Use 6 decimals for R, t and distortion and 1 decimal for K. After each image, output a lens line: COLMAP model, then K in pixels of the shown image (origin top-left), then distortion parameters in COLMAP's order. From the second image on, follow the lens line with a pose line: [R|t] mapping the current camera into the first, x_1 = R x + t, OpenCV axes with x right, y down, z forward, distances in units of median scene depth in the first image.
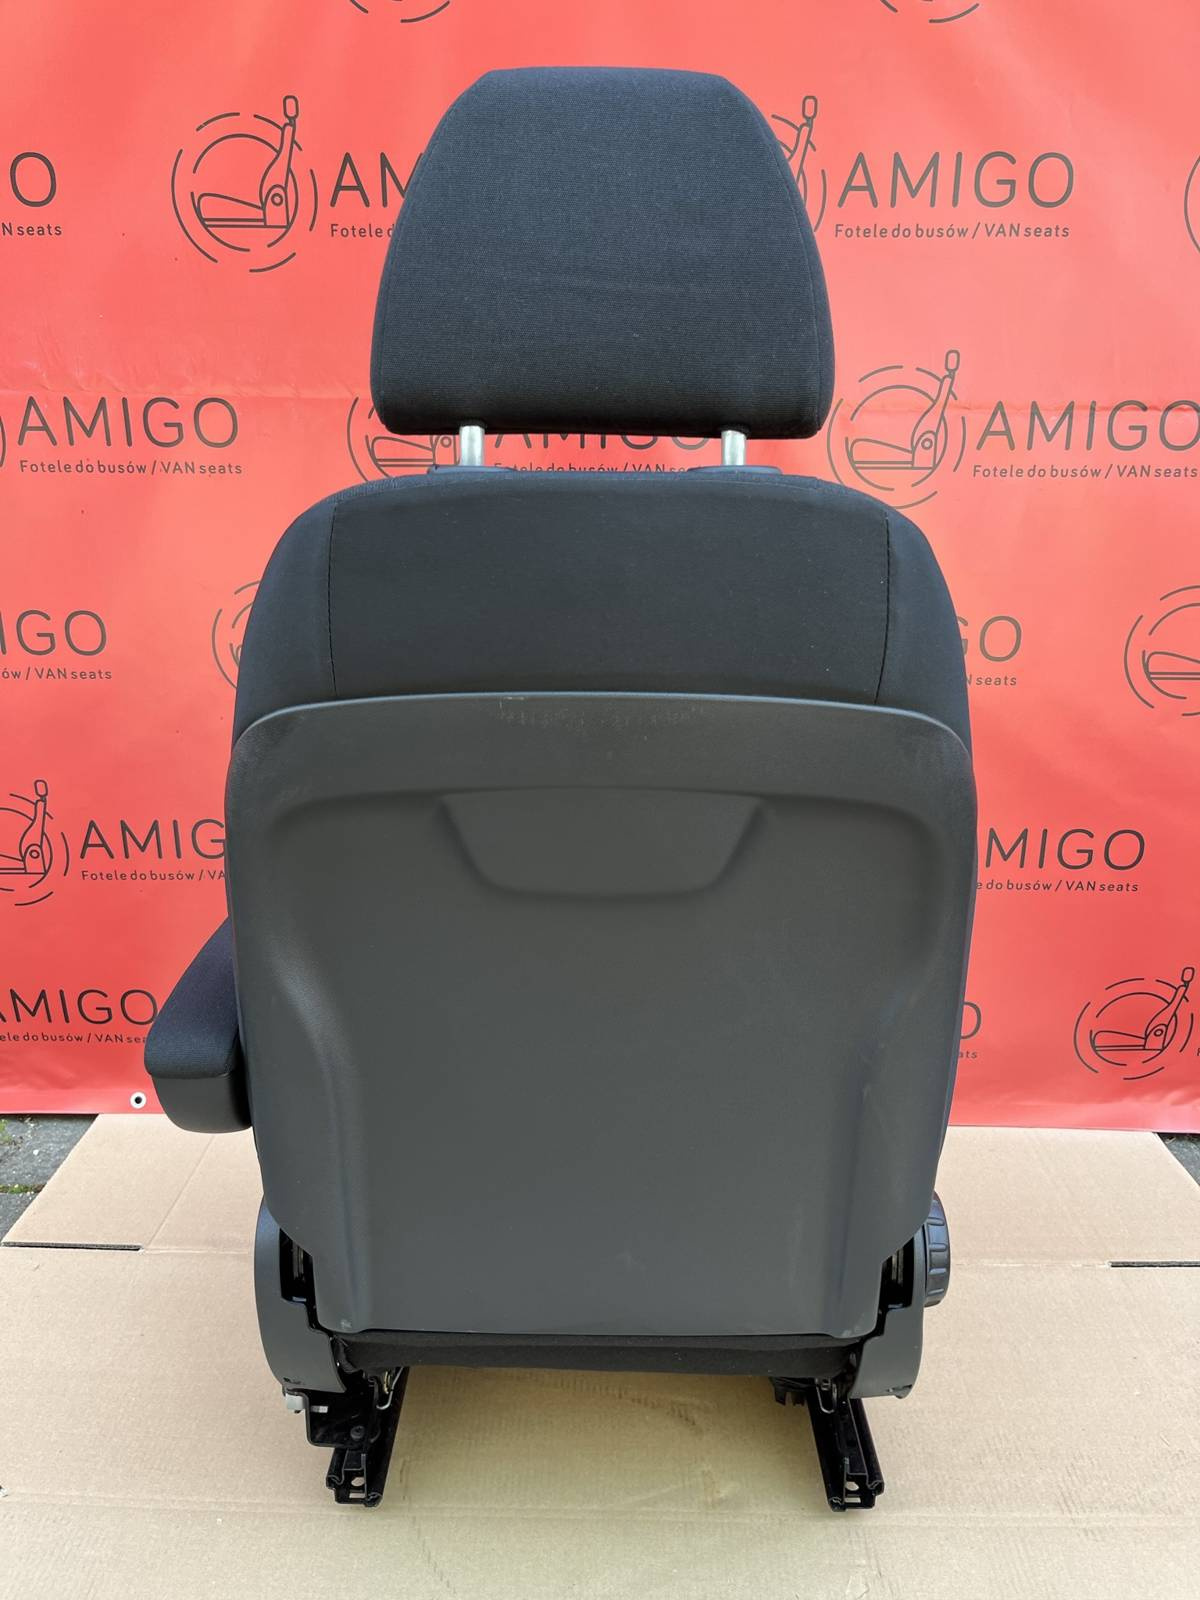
lens RADIAL K [[1218.3, 0, 612.3], [0, 1218.3, 810.5], [0, 0, 1]] dist [0.021621, -0.045942]
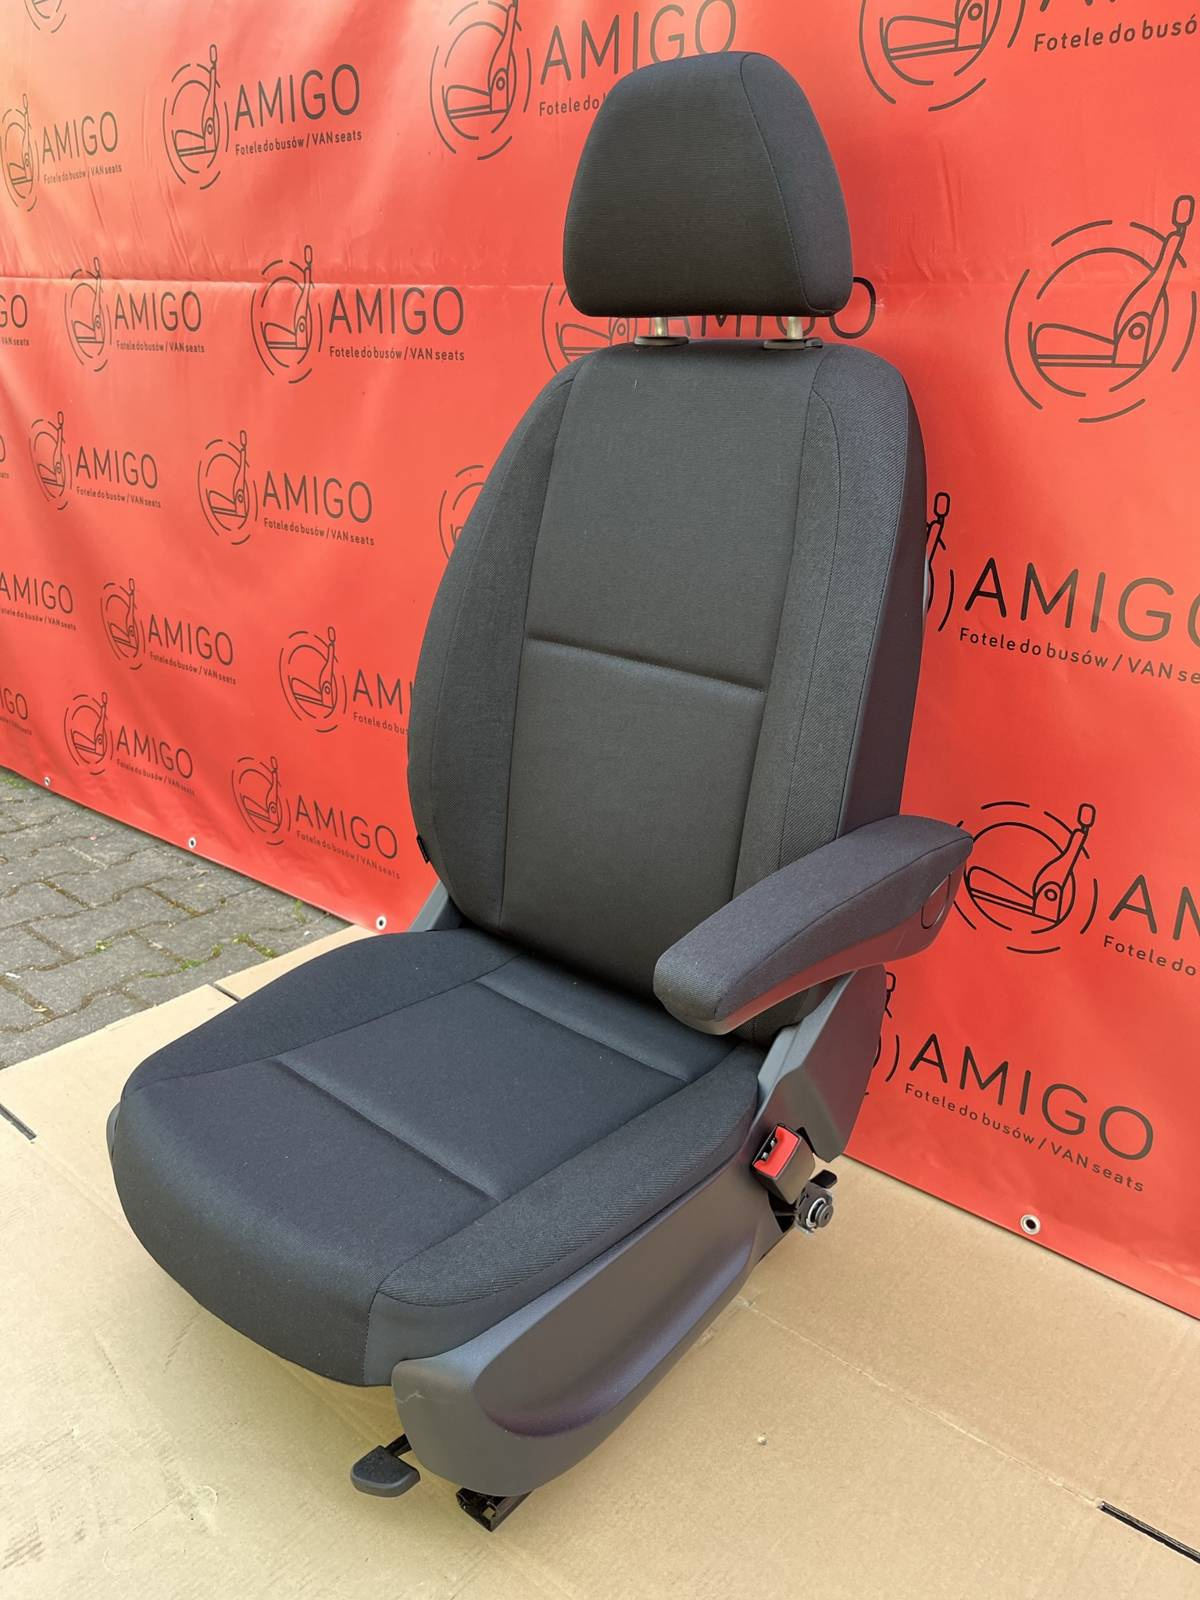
lens RADIAL K [[1218.3, 0, 588.3], [0, 1218.3, 821.2], [0, 0, 1]] dist [0.021621, -0.045942]
pose [[0.774618, 0.239904, -0.585161, 0.506737], [-0.216698, 0.969931, 0.110795, -0.030488], [0.594146, 0.040979, 0.803313, 0.238745]]
